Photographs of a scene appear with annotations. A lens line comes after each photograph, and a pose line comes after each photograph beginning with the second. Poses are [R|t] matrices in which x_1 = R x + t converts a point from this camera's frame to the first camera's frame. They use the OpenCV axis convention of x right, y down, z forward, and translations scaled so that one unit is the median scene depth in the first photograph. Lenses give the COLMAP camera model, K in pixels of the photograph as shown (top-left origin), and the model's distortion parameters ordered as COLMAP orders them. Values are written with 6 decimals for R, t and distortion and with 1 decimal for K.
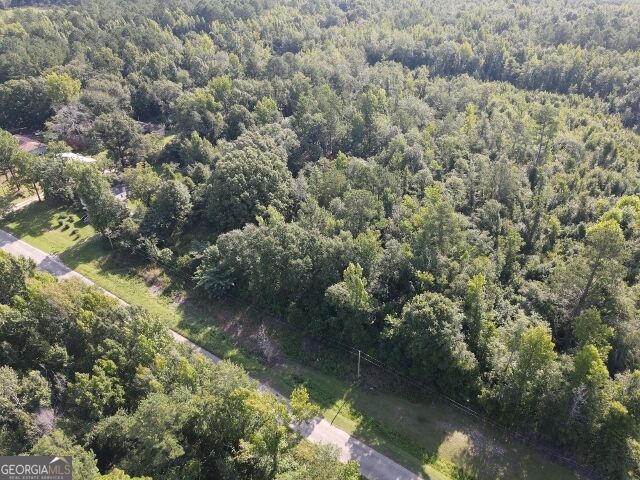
lens RADIAL K [[461.8, 0, 320.0], [0, 461.8, 240.0], [0, 0, 1]] dist [0.006079, 0.004277]
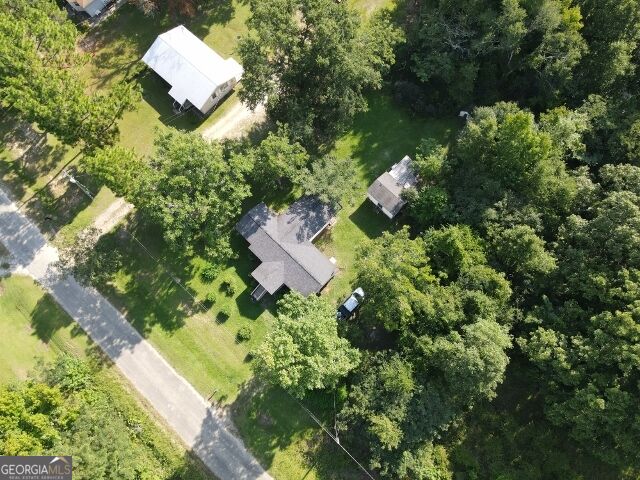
lens RADIAL K [[461.8, 0, 320.0], [0, 461.8, 240.0], [0, 0, 1]] dist [0.006079, 0.004277]
pose [[0.982939, 0.174169, -0.059134, -0.441798], [-0.095235, 0.756965, 0.646479, -0.436322], [0.157359, -0.629817, 0.760637, 0.702435]]
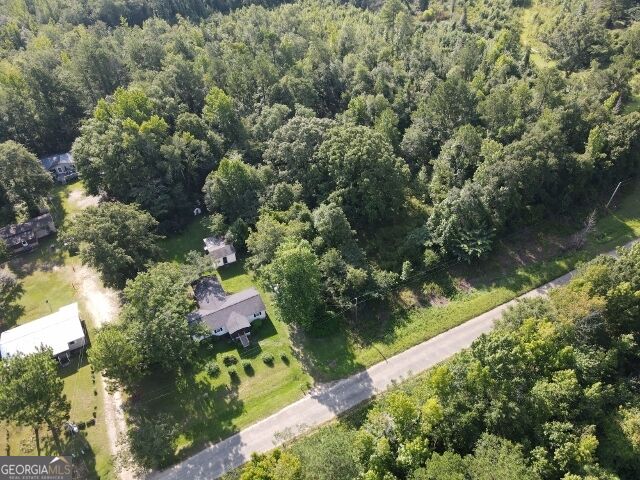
lens RADIAL K [[461.8, 0, 320.0], [0, 461.8, 240.0], [0, 0, 1]] dist [0.006079, 0.004277]
pose [[0.476022, -0.589653, 0.652466, -0.838625], [0.511931, 0.789050, 0.339597, -0.345872], [-0.715073, 0.172362, 0.677467, 0.473032]]
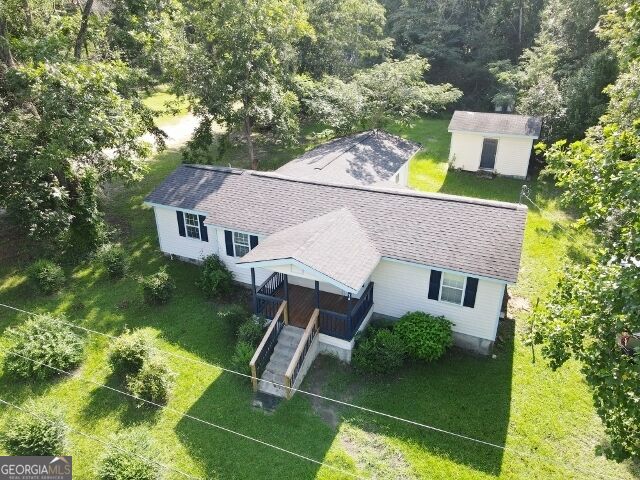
lens RADIAL K [[461.8, 0, 320.0], [0, 461.8, 240.0], [0, 0, 1]] dist [0.006079, 0.004277]
pose [[0.984913, -0.076966, 0.154991, -0.536371], [0.099534, 0.984625, -0.143551, -0.060476], [-0.141560, 0.156813, 0.977431, 0.933044]]
